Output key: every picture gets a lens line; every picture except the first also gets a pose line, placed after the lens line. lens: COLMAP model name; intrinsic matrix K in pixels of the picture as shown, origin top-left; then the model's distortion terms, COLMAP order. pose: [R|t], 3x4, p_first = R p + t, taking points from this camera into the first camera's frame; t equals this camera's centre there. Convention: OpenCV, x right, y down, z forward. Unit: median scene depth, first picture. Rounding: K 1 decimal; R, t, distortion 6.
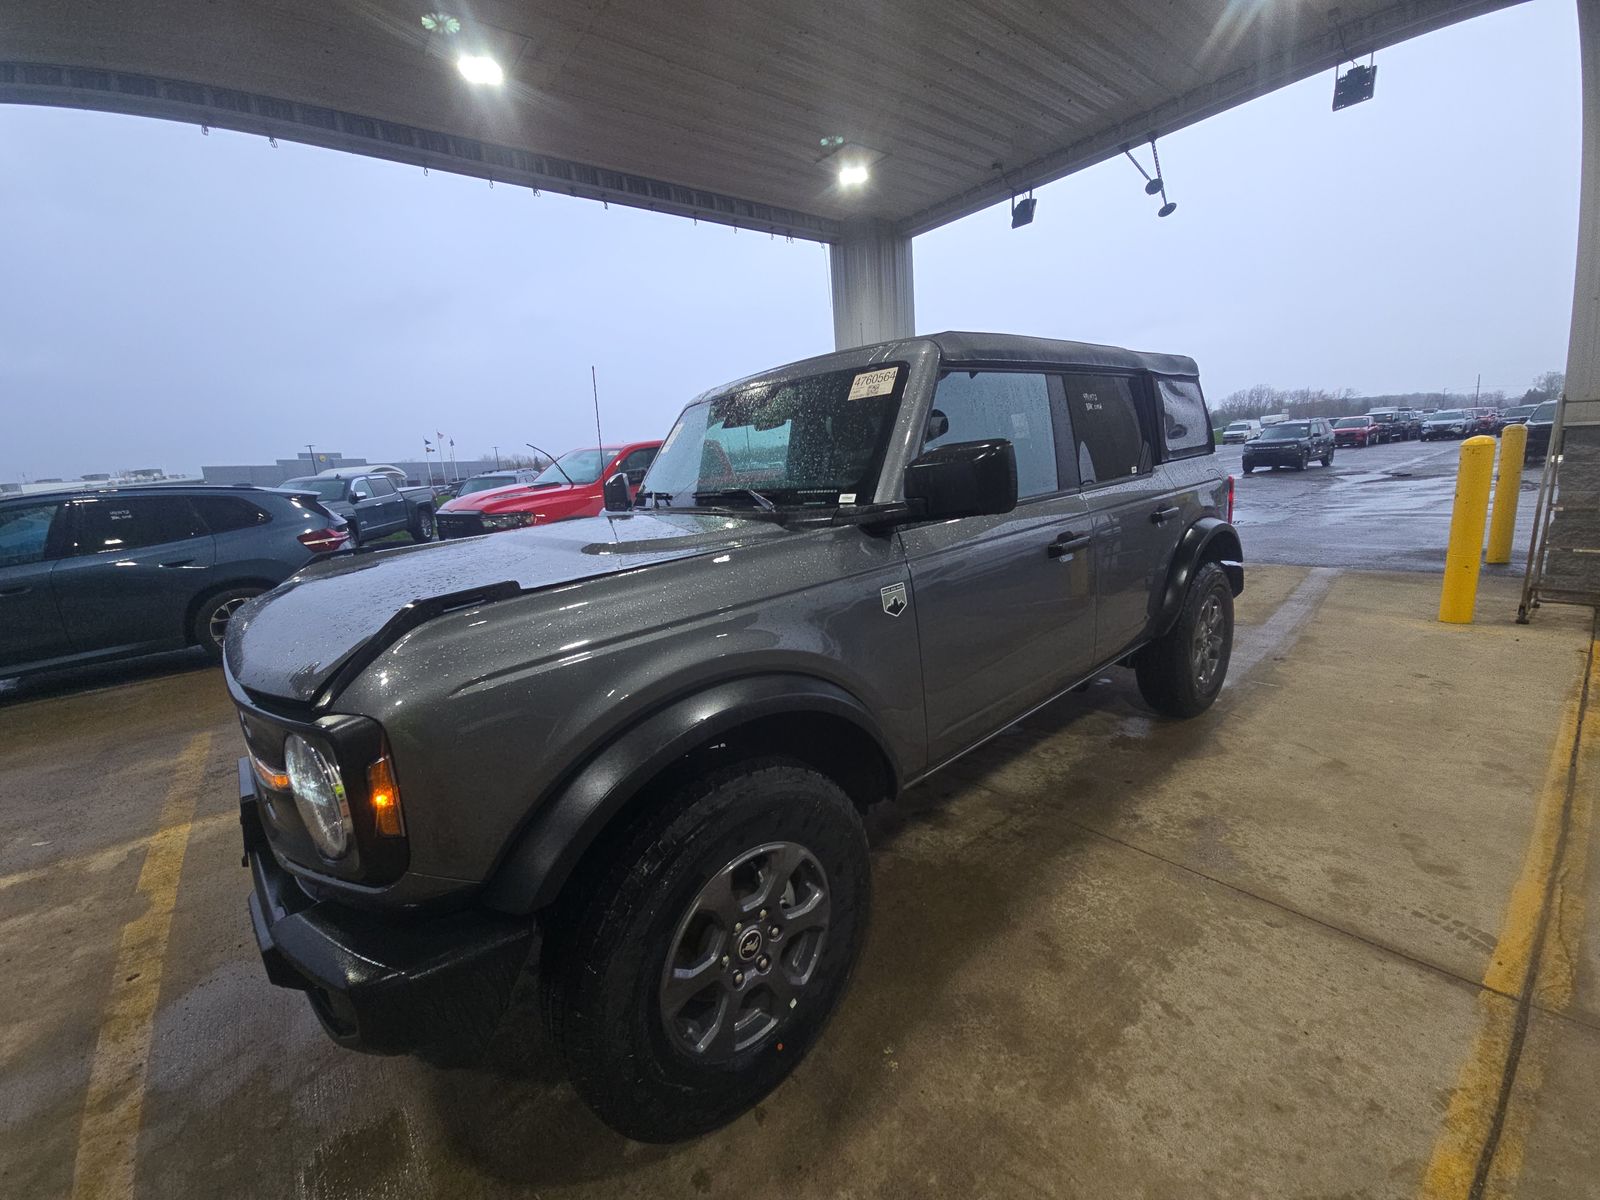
lens RADIAL K [[639.8, 0, 800.0], [0, 639.8, 600.0], [0, 0, 1]] dist [-0.055108, 0.024605]
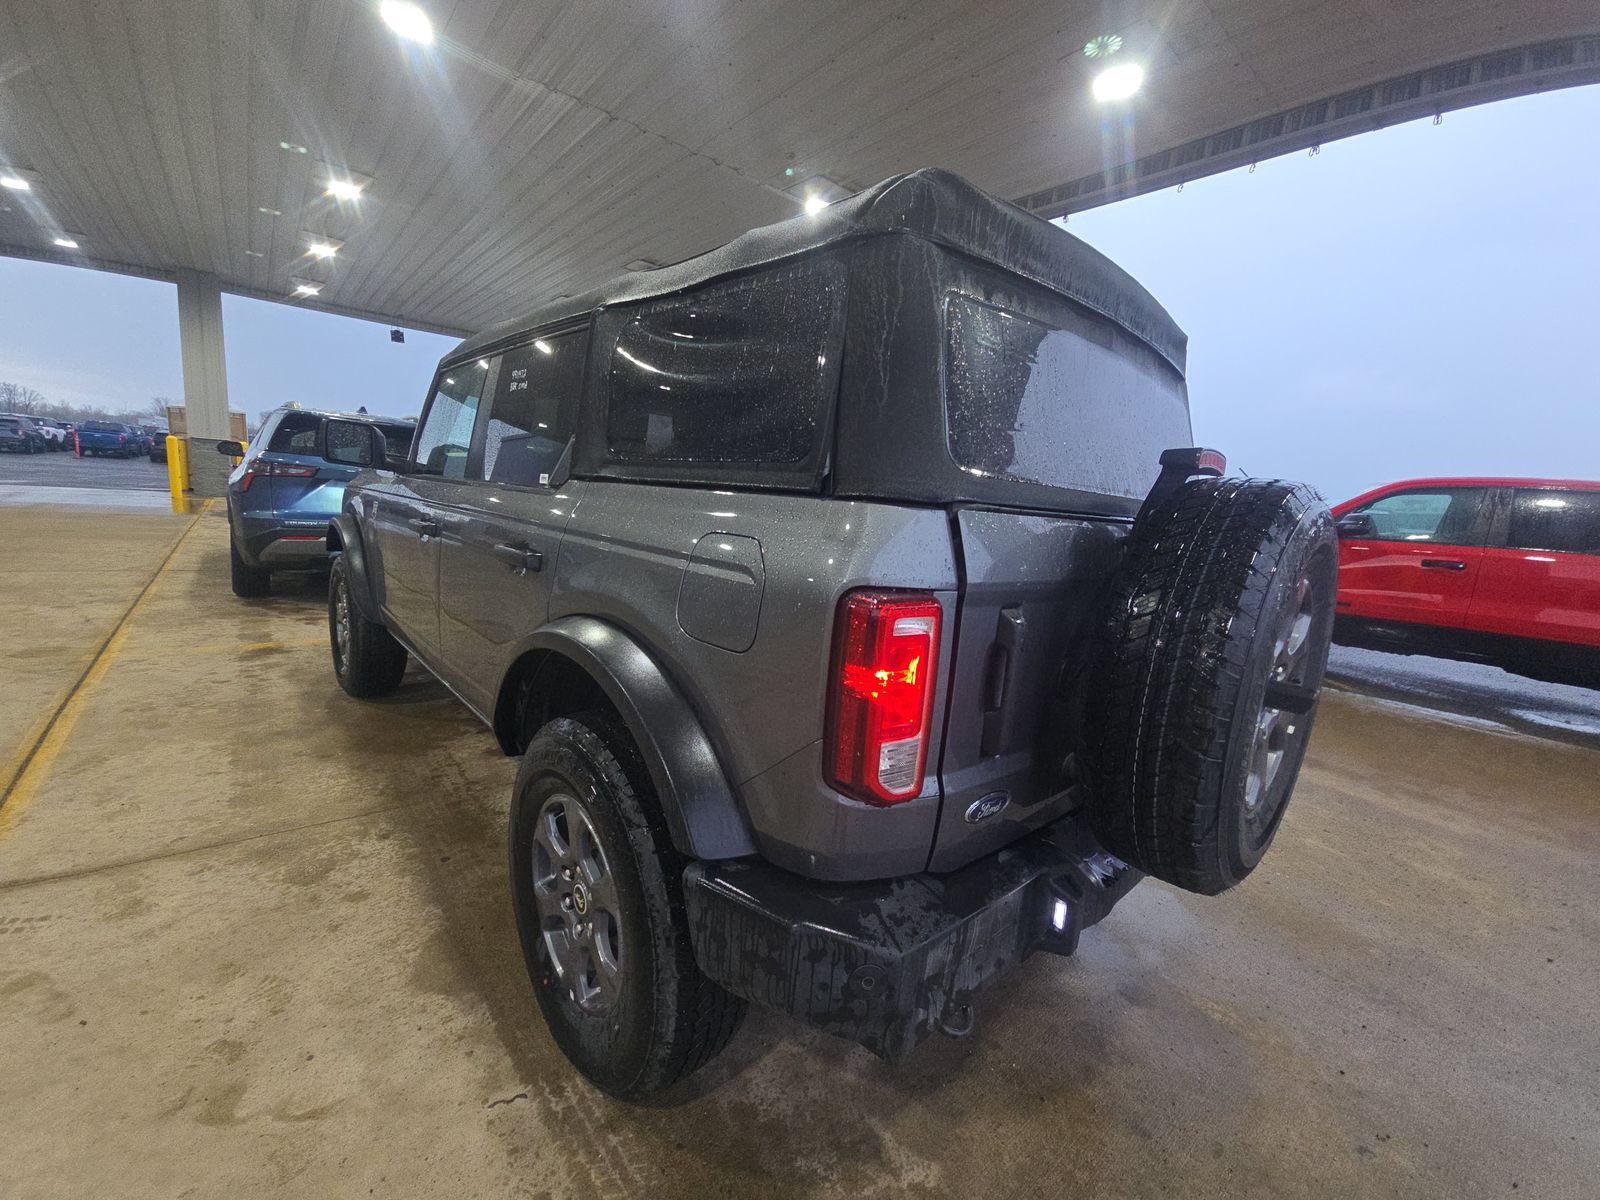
lens RADIAL K [[666.1, 0, 800.0], [0, 666.1, 600.0], [0, 0, 1]] dist [0.000581, -0.000128]
pose [[0.010988, 0.245005, -0.969460, 1.328972], [-0.289373, 0.928813, 0.231453, -0.353022], [0.957153, 0.277992, 0.081104, 1.341212]]
